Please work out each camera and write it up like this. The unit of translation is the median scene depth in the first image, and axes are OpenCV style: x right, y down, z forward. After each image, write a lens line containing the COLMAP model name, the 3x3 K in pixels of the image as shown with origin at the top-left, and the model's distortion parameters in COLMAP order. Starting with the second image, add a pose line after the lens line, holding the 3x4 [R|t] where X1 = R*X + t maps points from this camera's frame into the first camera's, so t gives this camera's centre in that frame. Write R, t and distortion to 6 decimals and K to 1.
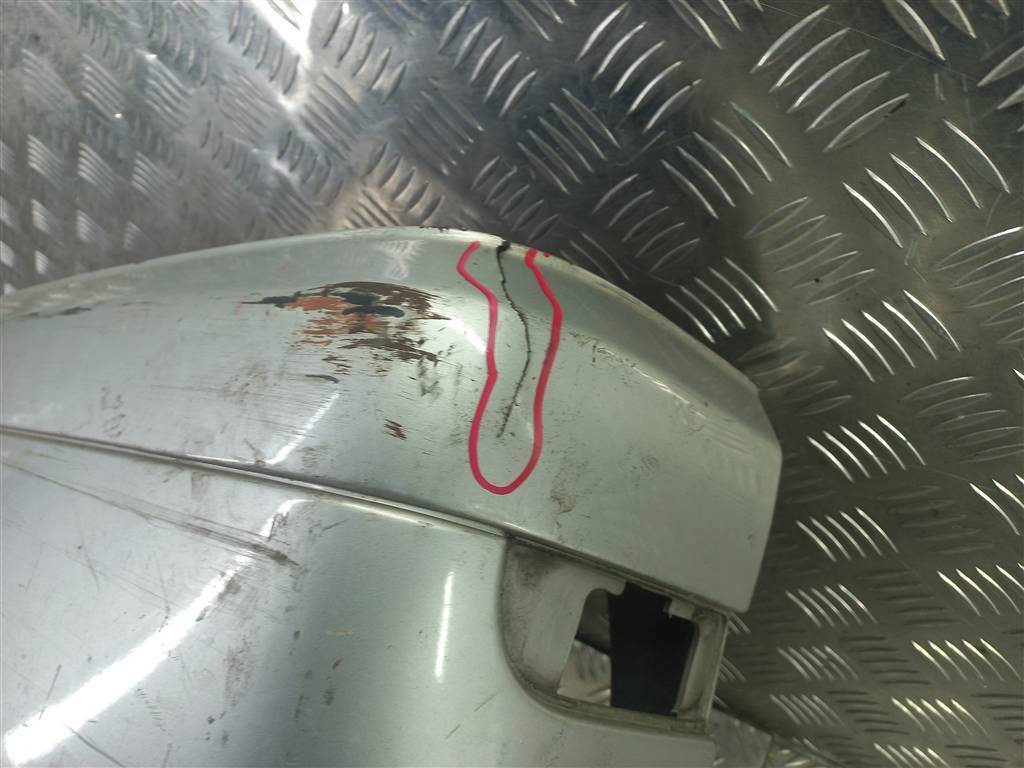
lens RADIAL K [[740.1, 0, 512.0], [0, 740.1, 384.0], [0, 0, 1]] dist [0.056089, -0.037694]
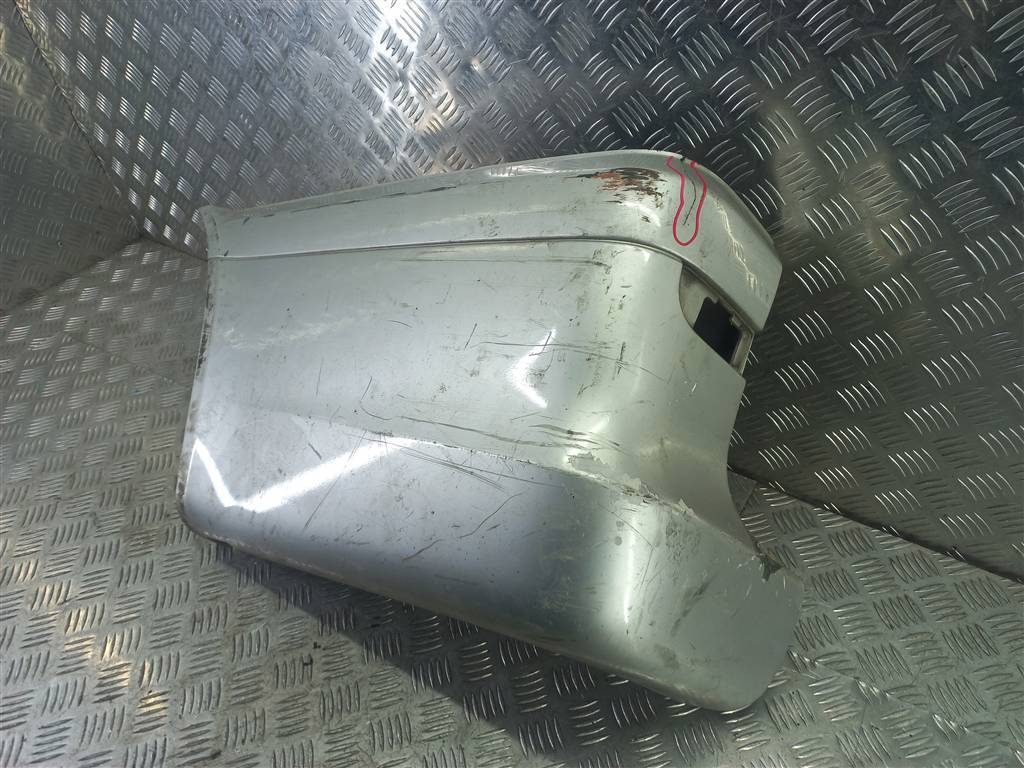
lens RADIAL K [[740.1, 0, 512.0], [0, 740.1, 384.0], [0, 0, 1]] dist [0.056089, -0.037694]
pose [[0.996792, 0.076262, 0.024296, -0.611535], [-0.076045, 0.997057, -0.009759, 0.667784], [-0.024968, 0.007880, 0.999657, -1.568845]]
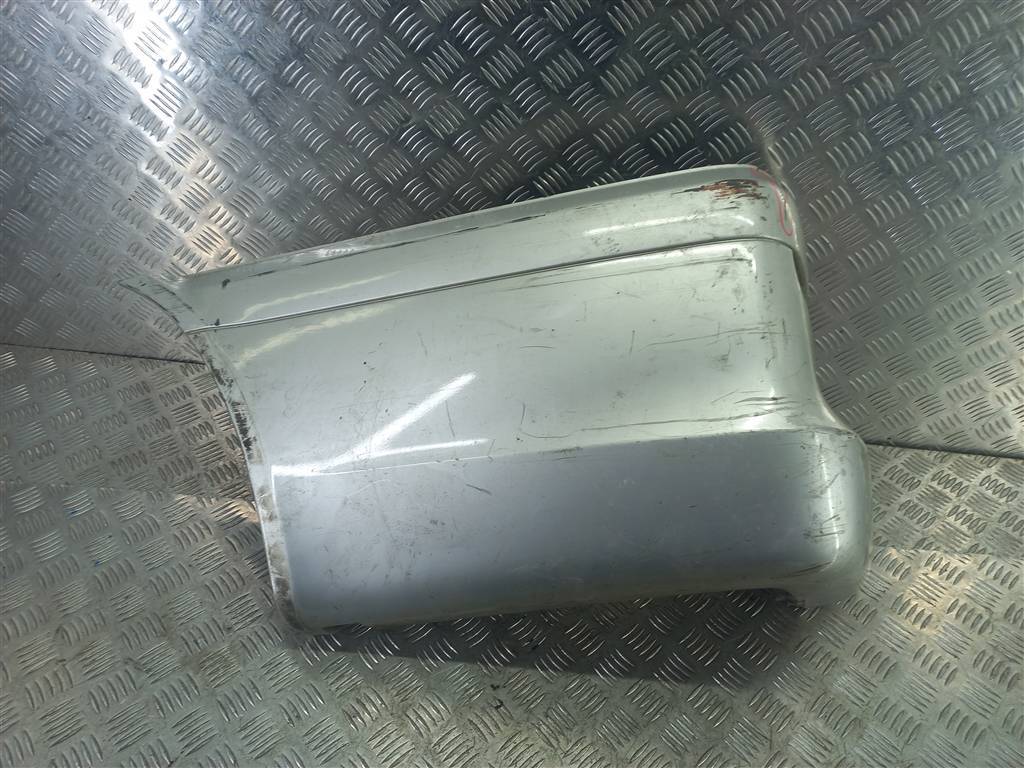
lens RADIAL K [[740.1, 0, 512.0], [0, 740.1, 384.0], [0, 0, 1]] dist [0.056089, -0.037694]
pose [[0.880046, -0.127765, 0.457378, -2.545924], [0.156770, 0.987297, -0.025850, 0.645801], [-0.448265, 0.094452, 0.888897, -1.288127]]
